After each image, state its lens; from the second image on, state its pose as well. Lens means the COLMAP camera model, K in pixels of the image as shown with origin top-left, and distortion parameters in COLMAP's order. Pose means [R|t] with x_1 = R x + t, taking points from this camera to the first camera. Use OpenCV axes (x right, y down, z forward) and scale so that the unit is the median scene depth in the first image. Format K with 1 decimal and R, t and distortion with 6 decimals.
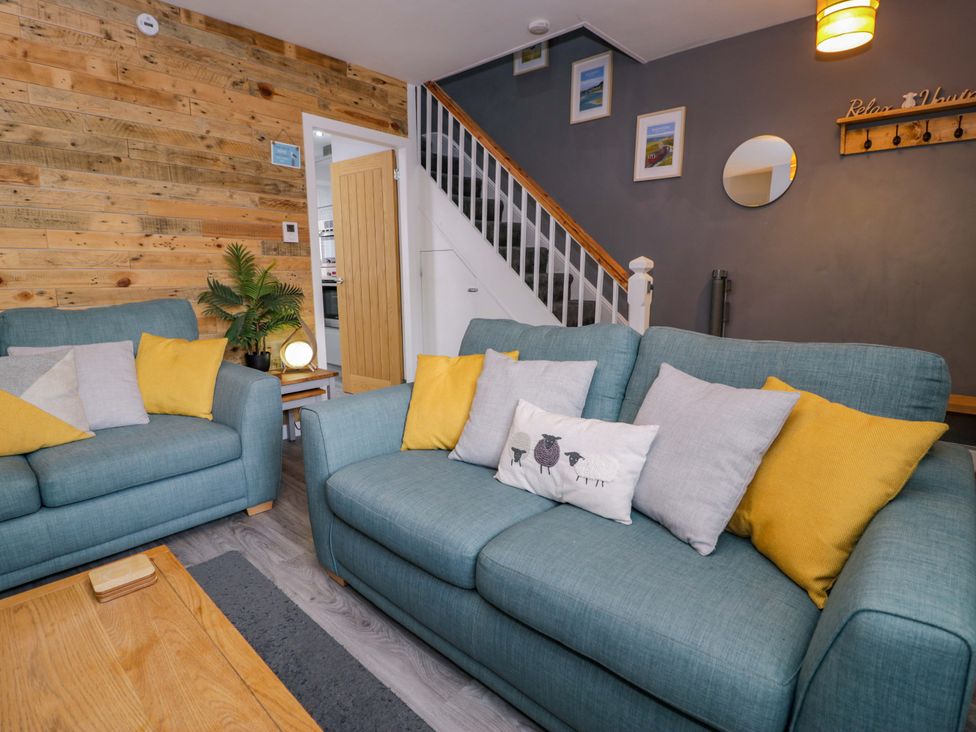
lens RADIAL K [[506.5, 0, 486.8], [0, 506.5, 364.5], [0, 0, 1]] dist [0.000338, -0.013705]
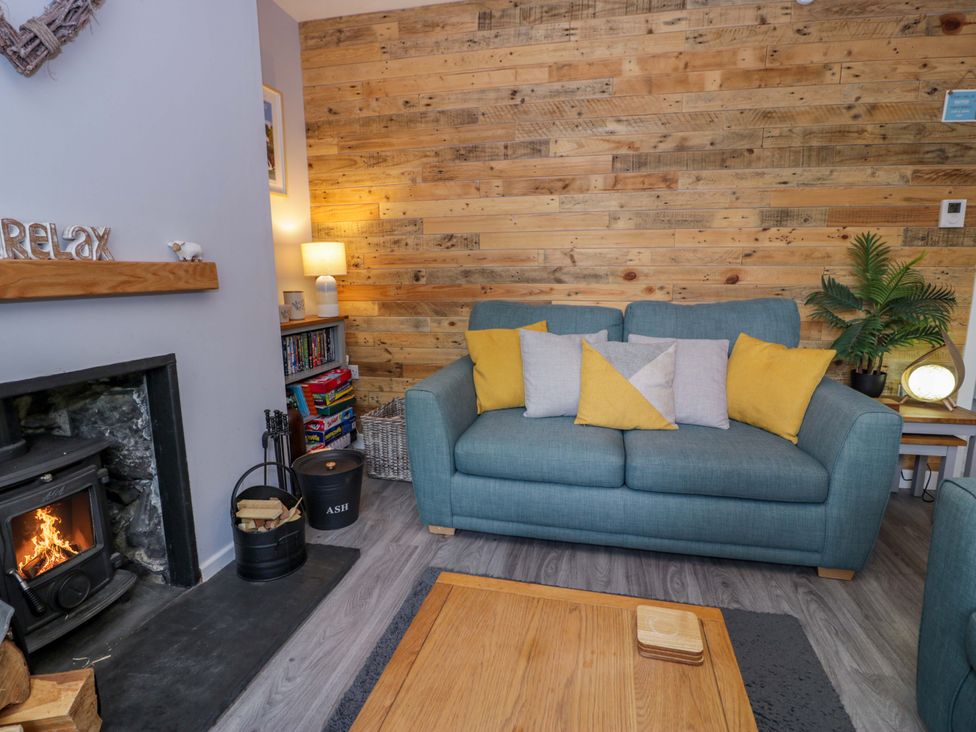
lens RADIAL K [[506.5, 0, 489.3], [0, 506.5, 364.4], [0, 0, 1]] dist [0.000338, -0.013705]
pose [[0.493429, 0.154532, -0.855949, -0.087864], [-0.150846, 0.984382, 0.090760, -0.018682], [0.856606, 0.084333, 0.509033, 0.112487]]
